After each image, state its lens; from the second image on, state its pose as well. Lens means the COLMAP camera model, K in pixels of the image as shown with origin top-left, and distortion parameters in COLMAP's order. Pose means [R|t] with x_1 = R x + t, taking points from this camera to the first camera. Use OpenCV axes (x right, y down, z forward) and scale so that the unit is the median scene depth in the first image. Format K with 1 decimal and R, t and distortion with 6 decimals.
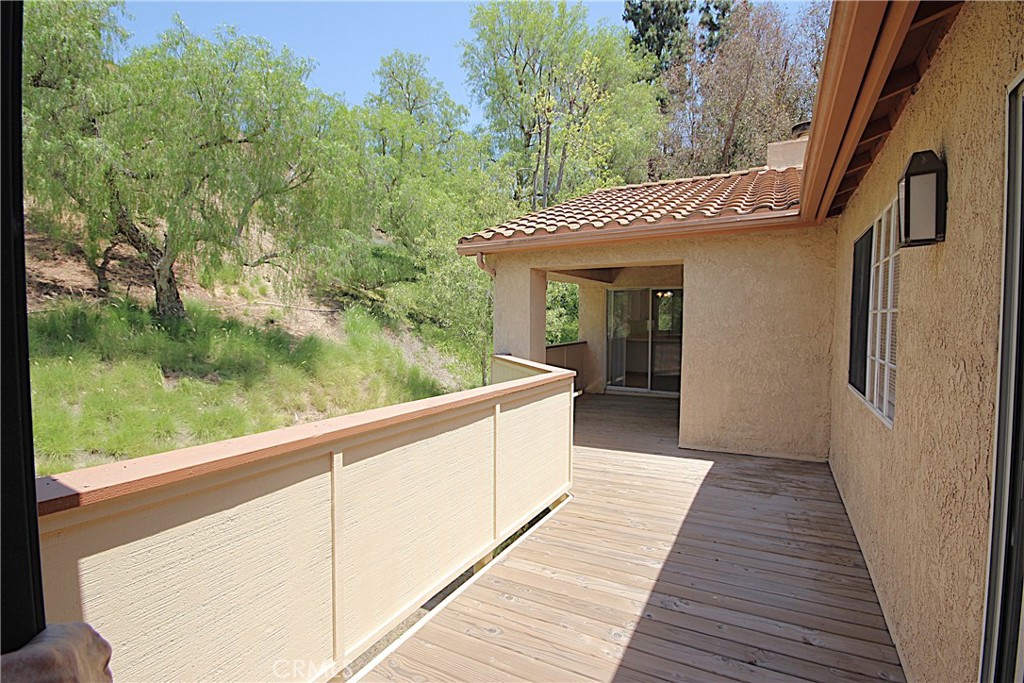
lens RADIAL K [[473.0, 0, 518.0], [0, 473.0, 345.5], [0, 0, 1]] dist [-0.002076, -0.001708]
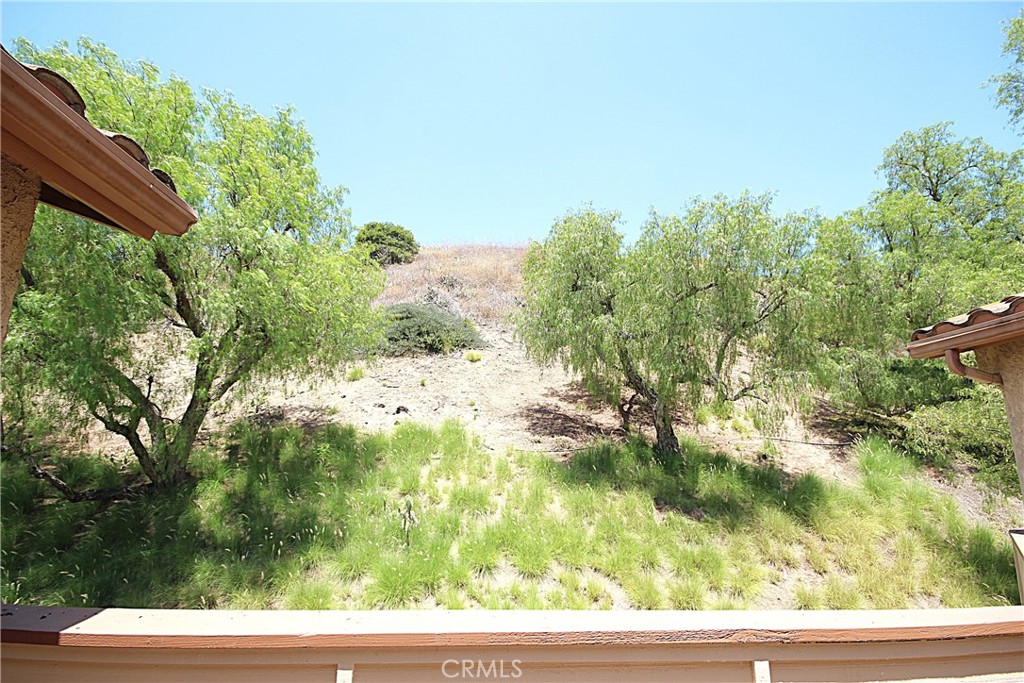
lens RADIAL K [[473.0, 0, 518.0], [0, 473.0, 345.5], [0, 0, 1]] dist [-0.002076, -0.001708]
pose [[0.518476, -0.184916, -0.834858, 0.054700], [-0.050664, 0.967979, -0.245866, -0.010618], [0.853590, 0.169773, 0.492505, 0.094873]]
